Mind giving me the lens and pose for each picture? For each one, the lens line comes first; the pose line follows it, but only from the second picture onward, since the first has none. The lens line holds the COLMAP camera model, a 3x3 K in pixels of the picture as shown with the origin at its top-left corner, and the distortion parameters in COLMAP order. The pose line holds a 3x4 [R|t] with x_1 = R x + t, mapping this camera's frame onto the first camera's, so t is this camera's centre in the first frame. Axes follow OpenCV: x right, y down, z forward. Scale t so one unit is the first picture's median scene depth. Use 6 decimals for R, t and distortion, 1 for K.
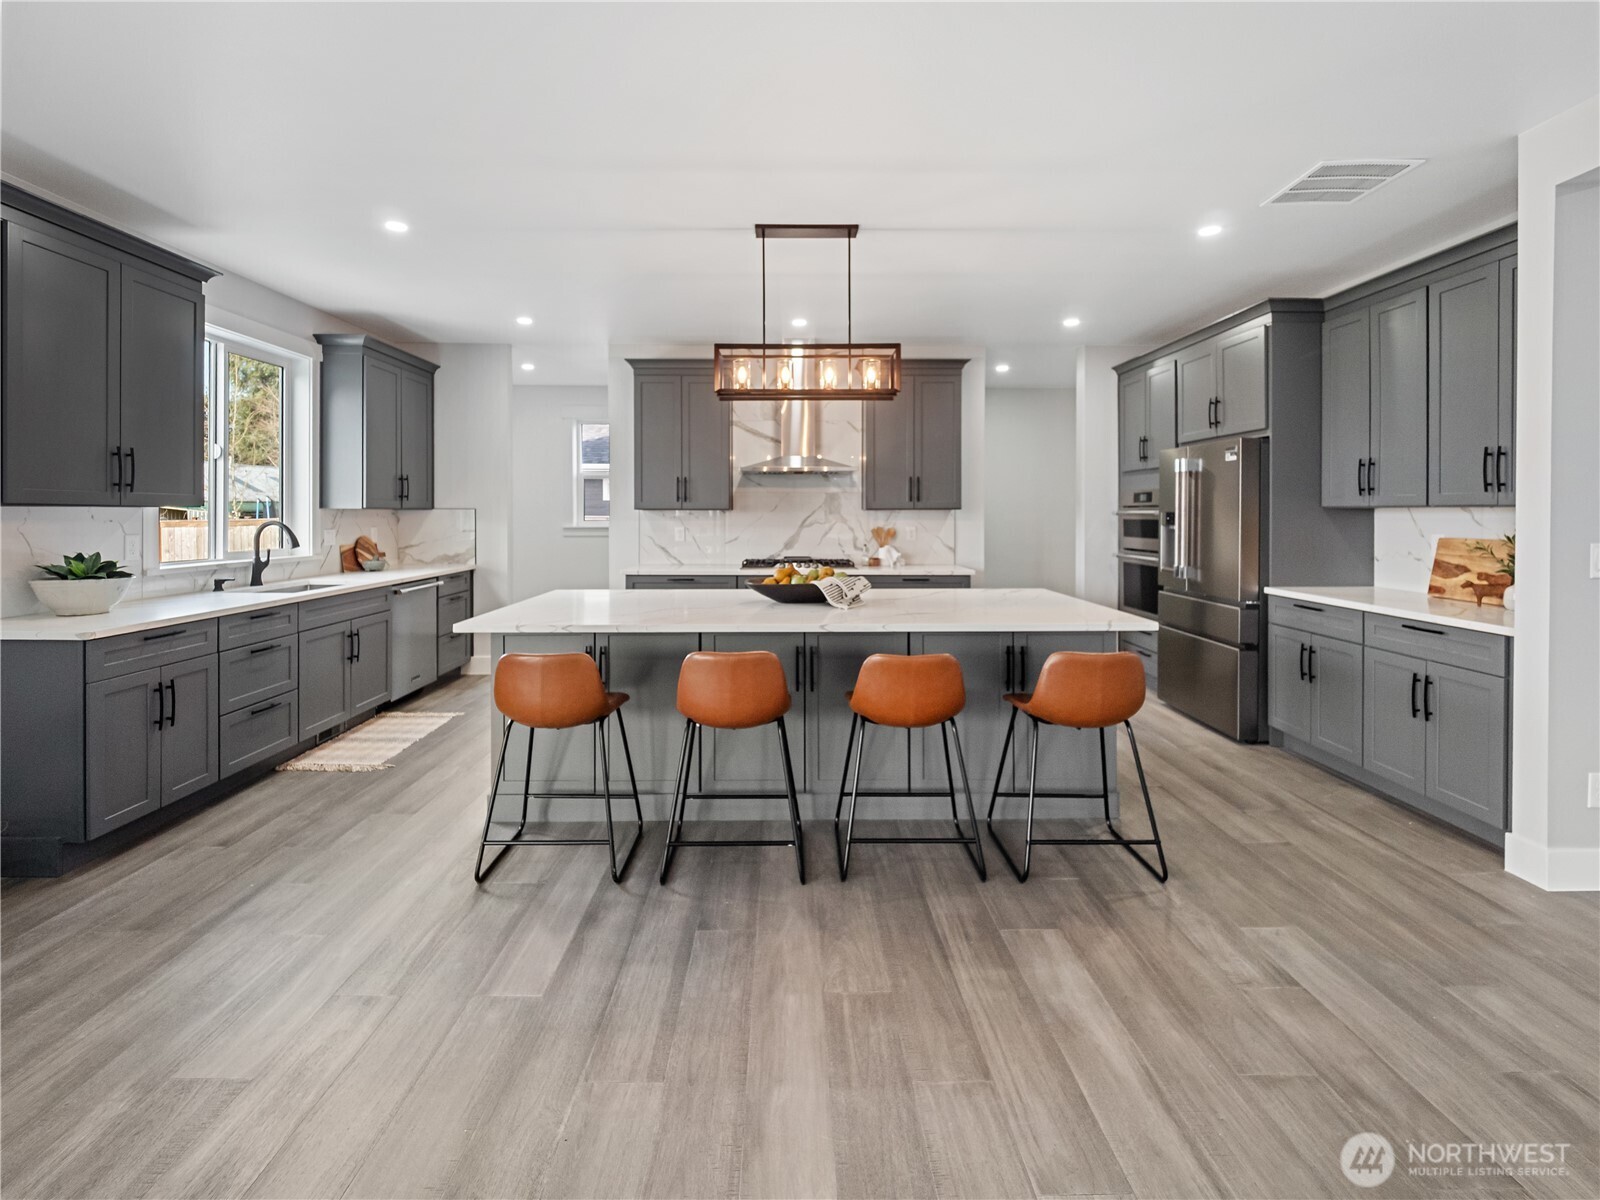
lens RADIAL K [[723.4, 0, 790.1], [0, 723.4, 512.8], [0, 0, 1]] dist [-0.000511, -0.000084]
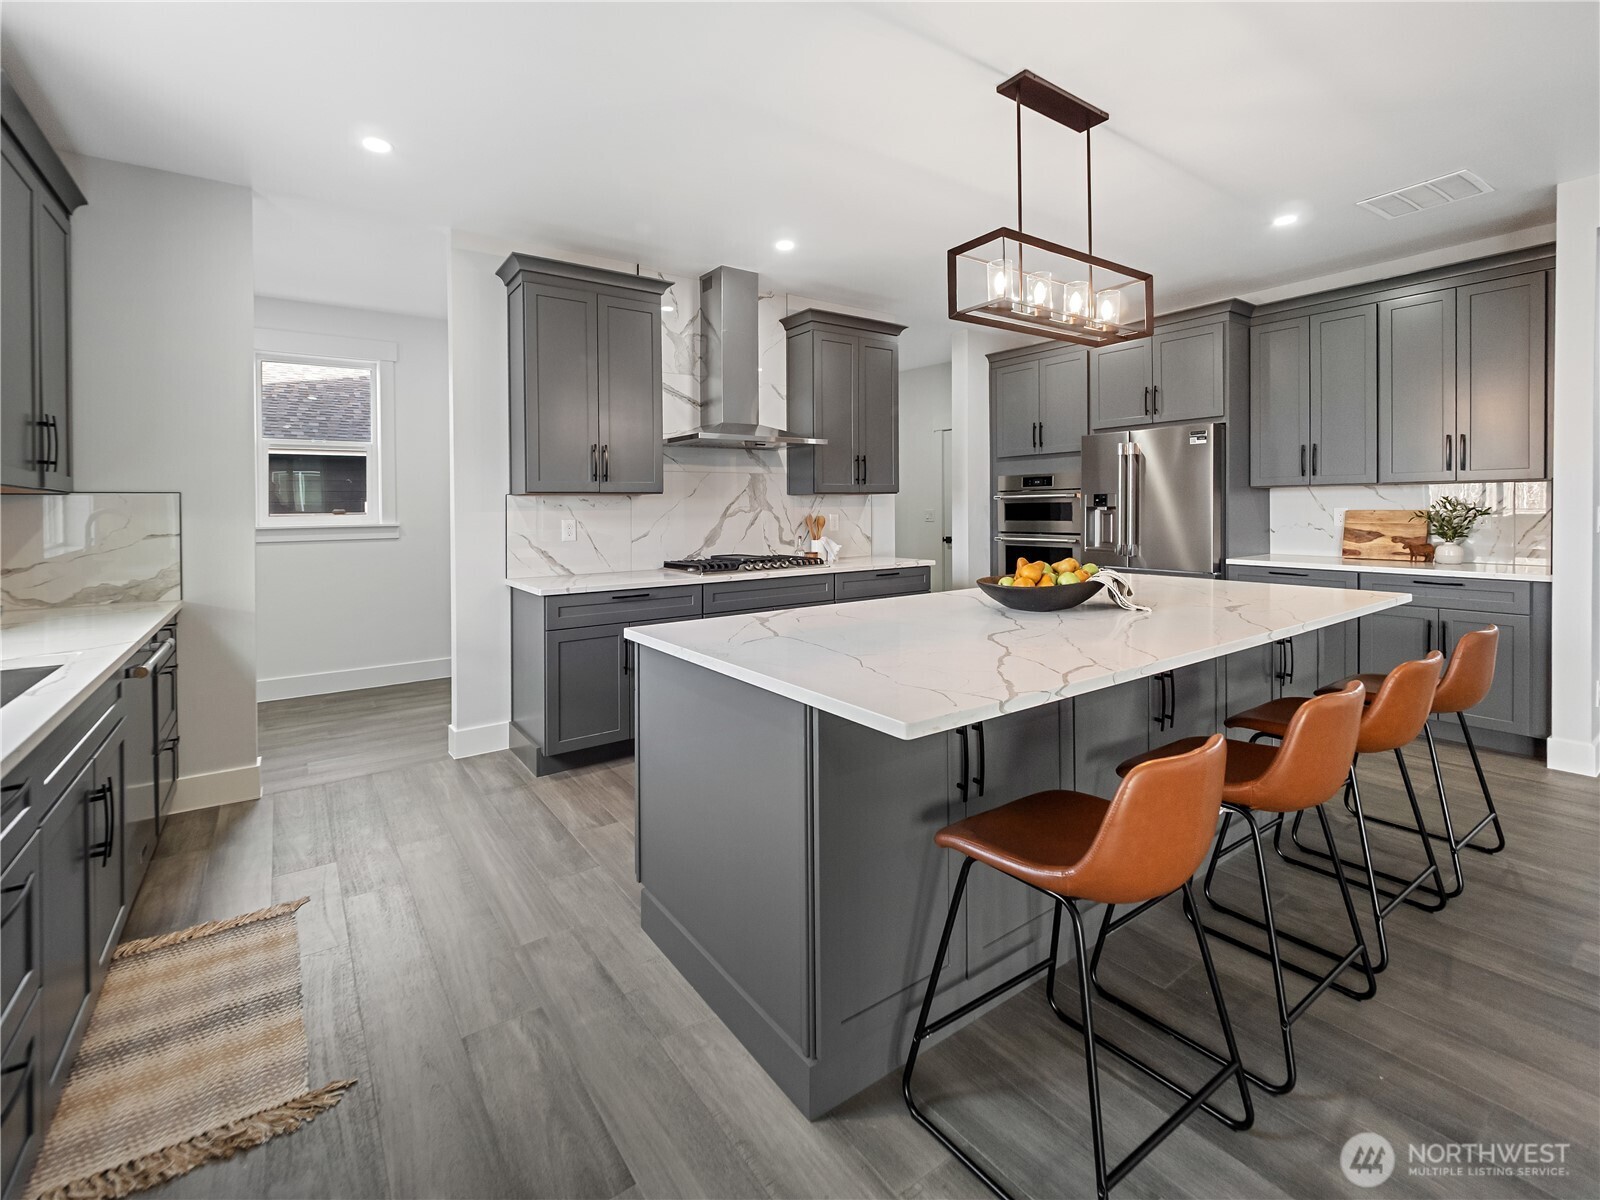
lens RADIAL K [[723.4, 0, 790.1], [0, 723.4, 512.8], [0, 0, 1]] dist [-0.000511, -0.000084]
pose [[0.820067, -0.014723, 0.572078, -0.459428], [0.012816, 0.999891, 0.007362, 0.013187], [-0.572124, 0.001295, 0.820166, 0.405122]]
